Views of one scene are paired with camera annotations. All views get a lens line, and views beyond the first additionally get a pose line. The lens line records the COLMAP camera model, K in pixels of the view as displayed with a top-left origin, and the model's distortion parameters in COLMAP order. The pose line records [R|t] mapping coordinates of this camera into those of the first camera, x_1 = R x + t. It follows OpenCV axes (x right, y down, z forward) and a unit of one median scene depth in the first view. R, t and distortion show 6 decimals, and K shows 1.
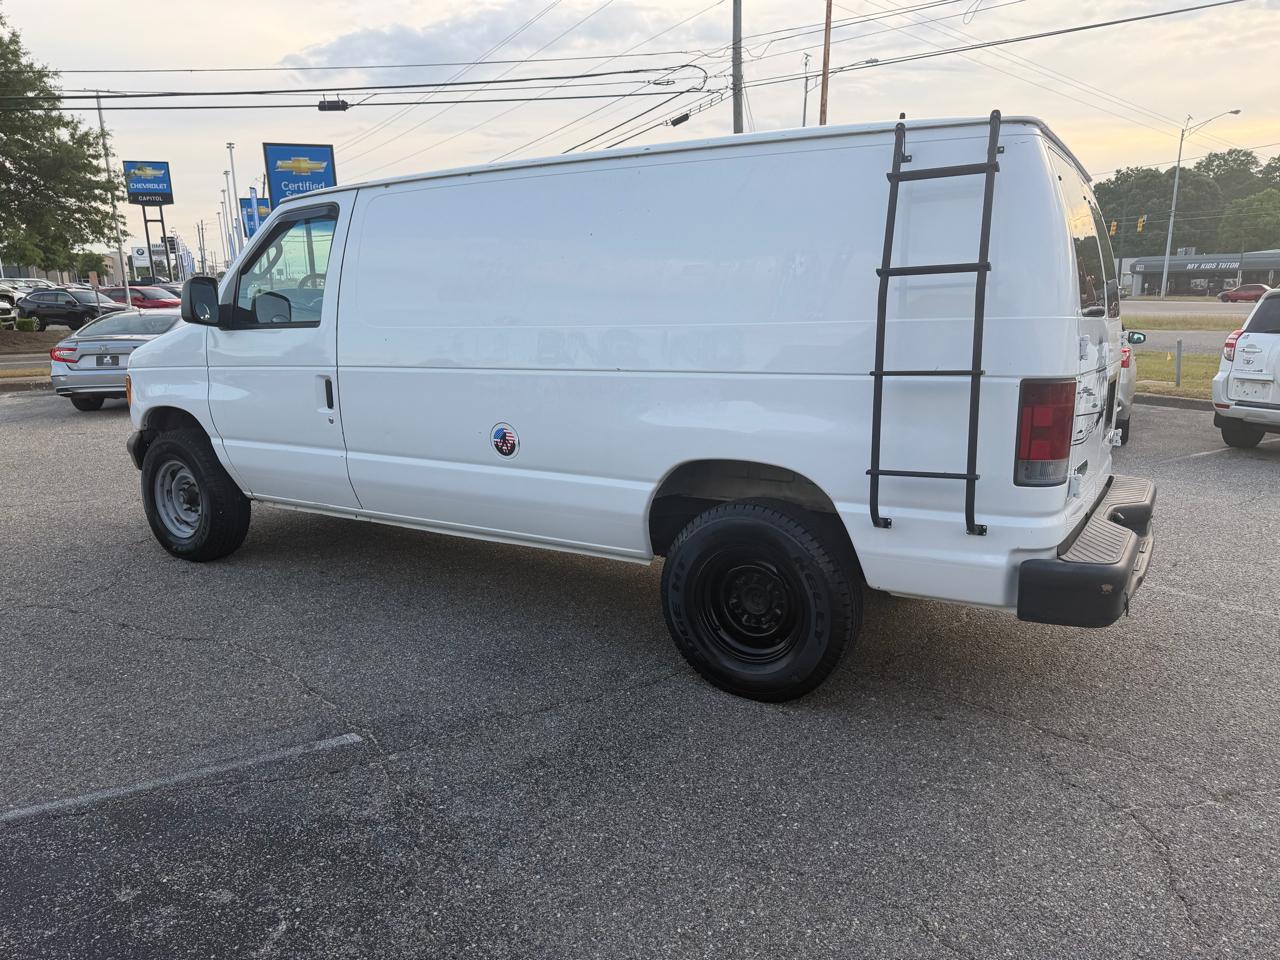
lens RADIAL K [[908.1, 0, 643.2], [0, 908.1, 473.5], [0, 0, 1]] dist [0.015005, -0.020641]
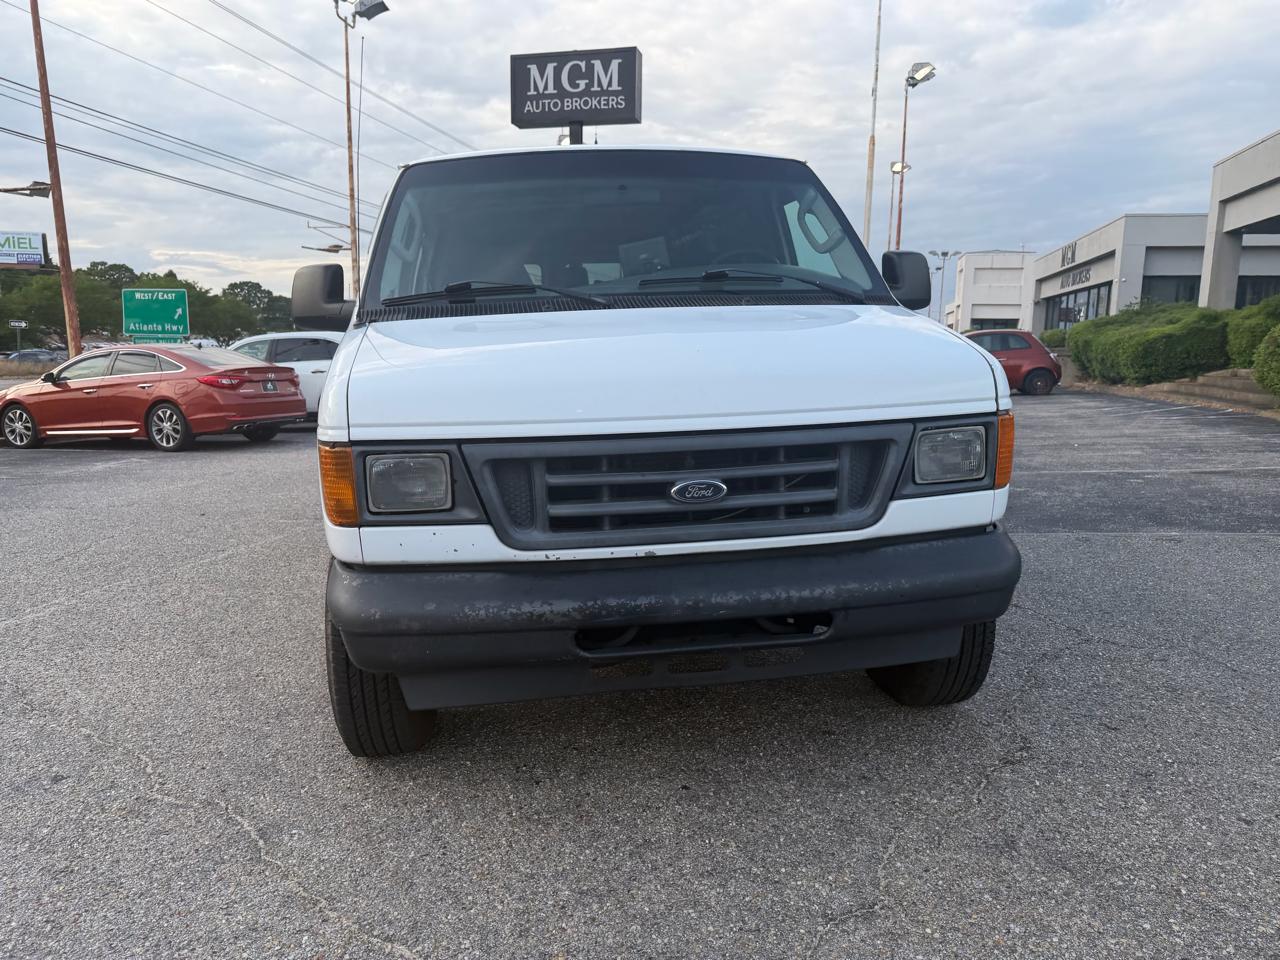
lens RADIAL K [[908.1, 0, 635.4], [0, 908.1, 480.7], [0, 0, 1]] dist [0.015005, -0.020641]
pose [[-0.648706, -0.099848, 0.754460, -1.006237], [0.158522, 0.951883, 0.262278, -0.285812], [-0.744346, 0.289740, -0.601664, 1.810626]]
